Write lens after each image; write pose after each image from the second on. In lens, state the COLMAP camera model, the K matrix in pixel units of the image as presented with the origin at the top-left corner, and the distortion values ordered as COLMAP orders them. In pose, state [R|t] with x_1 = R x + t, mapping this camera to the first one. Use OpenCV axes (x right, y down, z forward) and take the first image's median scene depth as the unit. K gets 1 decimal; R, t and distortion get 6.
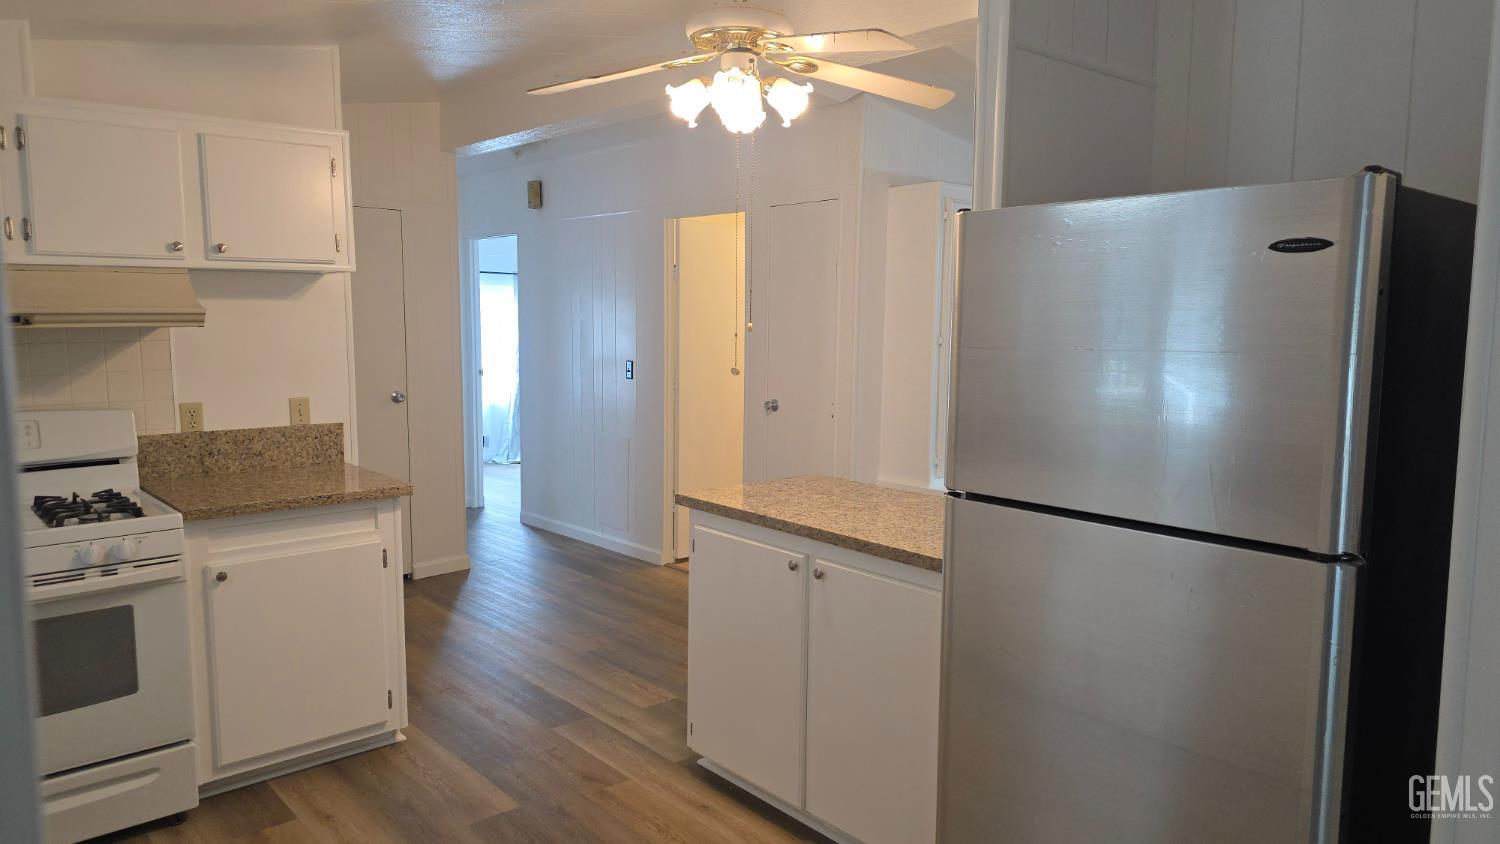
lens RADIAL K [[998.5, 0, 740.5], [0, 998.5, 427.7], [0, 0, 1]] dist [0.110280, -0.124390]
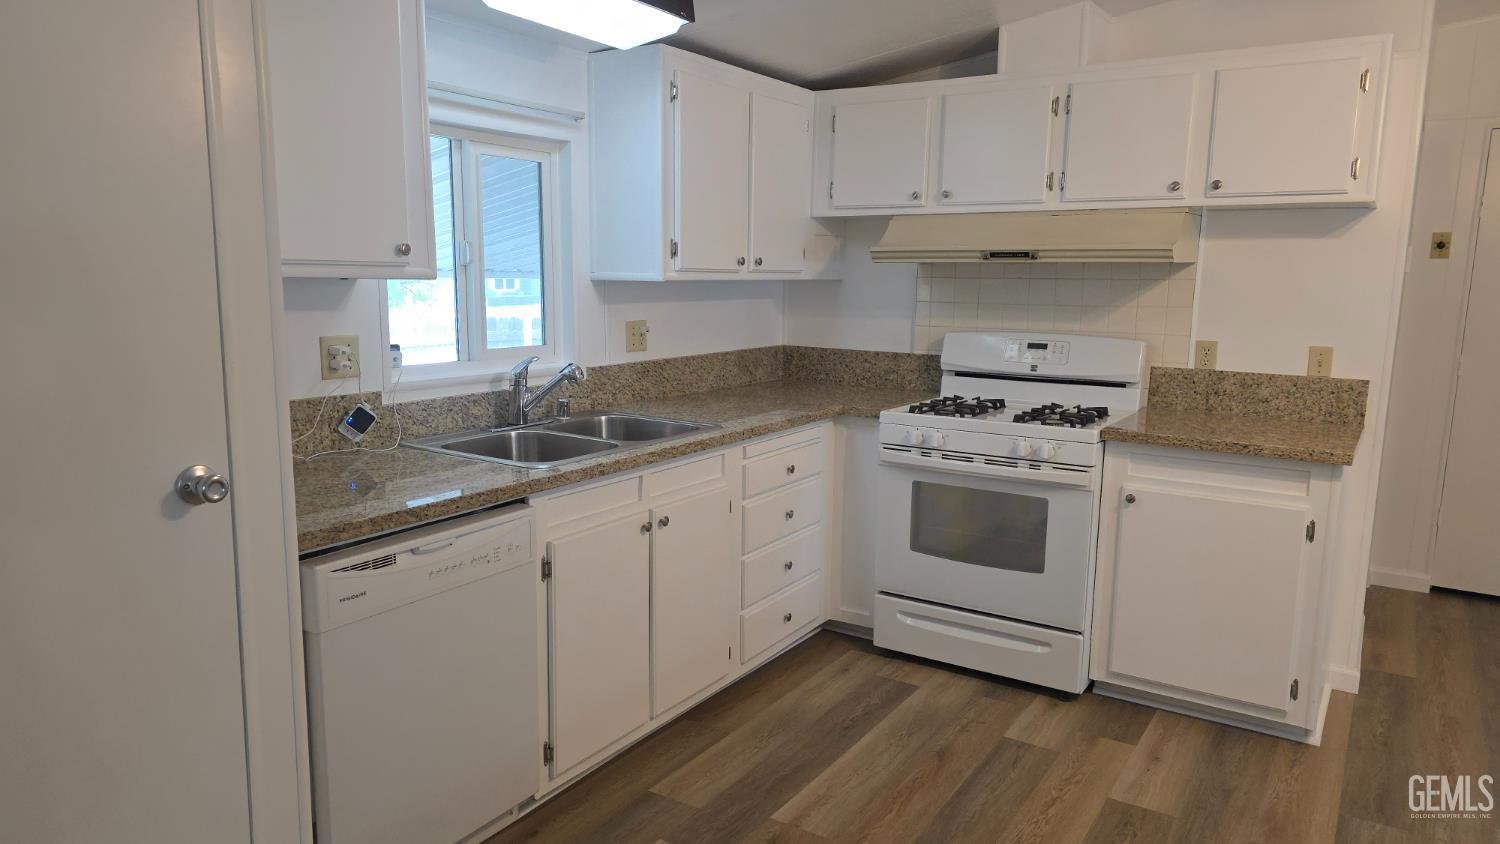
lens RADIAL K [[998.5, 0, 740.5], [0, 998.5, 427.7], [0, 0, 1]] dist [0.110280, -0.124390]
pose [[0.289327, 0.154861, -0.944621, 0.326243], [-0.129625, 0.984075, 0.121626, -0.002104], [0.948413, 0.087257, 0.304794, 0.259121]]
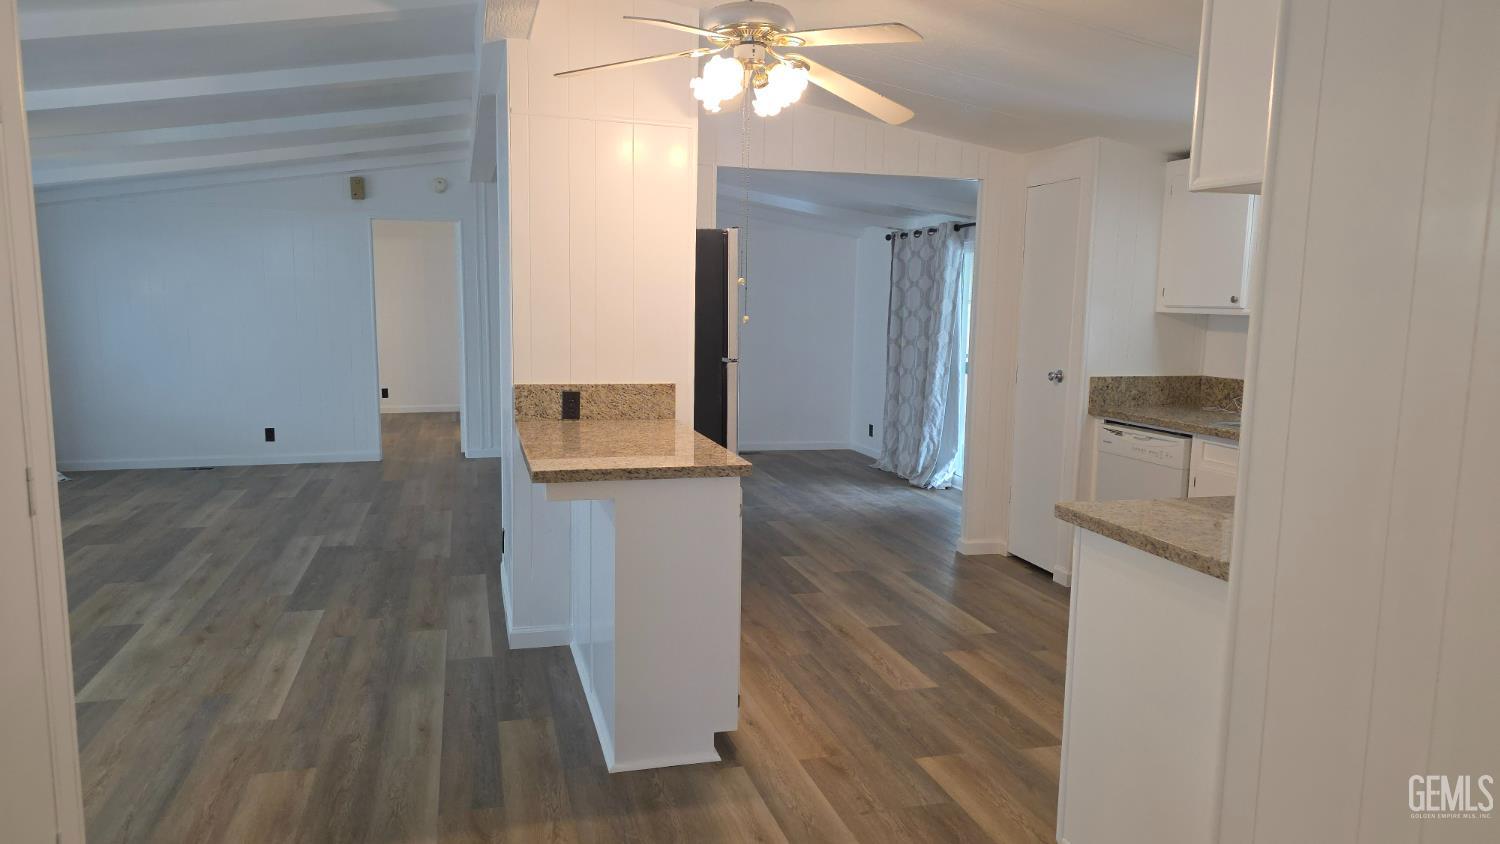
lens RADIAL K [[998.5, 0, 740.5], [0, 998.5, 427.7], [0, 0, 1]] dist [0.110280, -0.124390]
pose [[-0.903813, -0.069733, 0.422208, -0.425510], [0.032462, 0.972618, 0.230130, -0.173647], [-0.426695, 0.221700, -0.876801, 1.731539]]
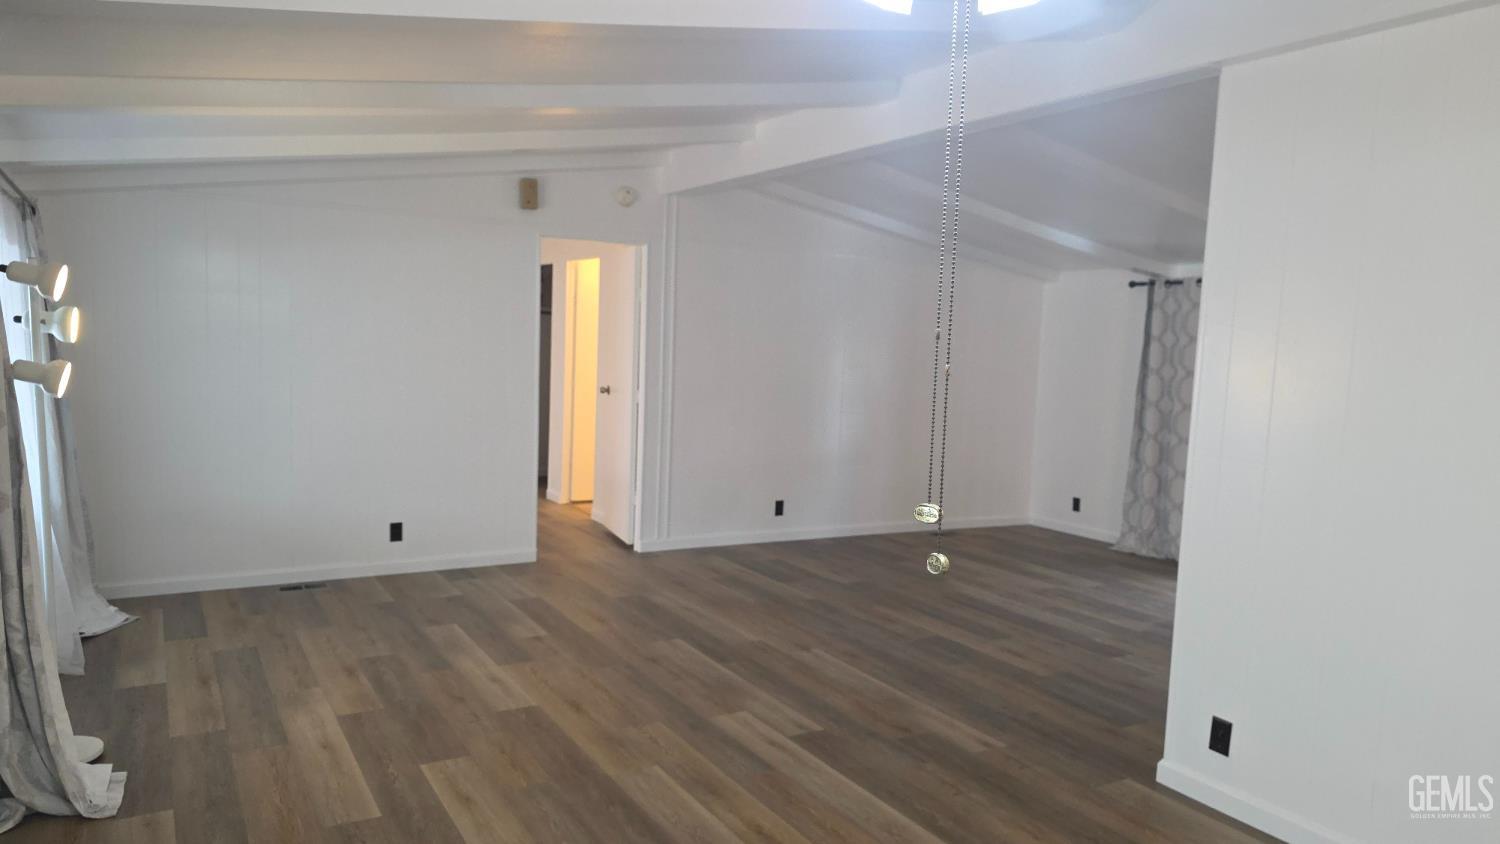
lens RADIAL K [[1014.4, 0, 749.0], [0, 1014.4, 443.8], [0, 0, 1]] dist [0.044067, -0.001111]
pose [[-0.982927, -0.060347, 0.173817, 0.767144], [-0.021662, 0.976069, 0.216381, -0.169466], [-0.182715, 0.208922, -0.960712, 1.607324]]
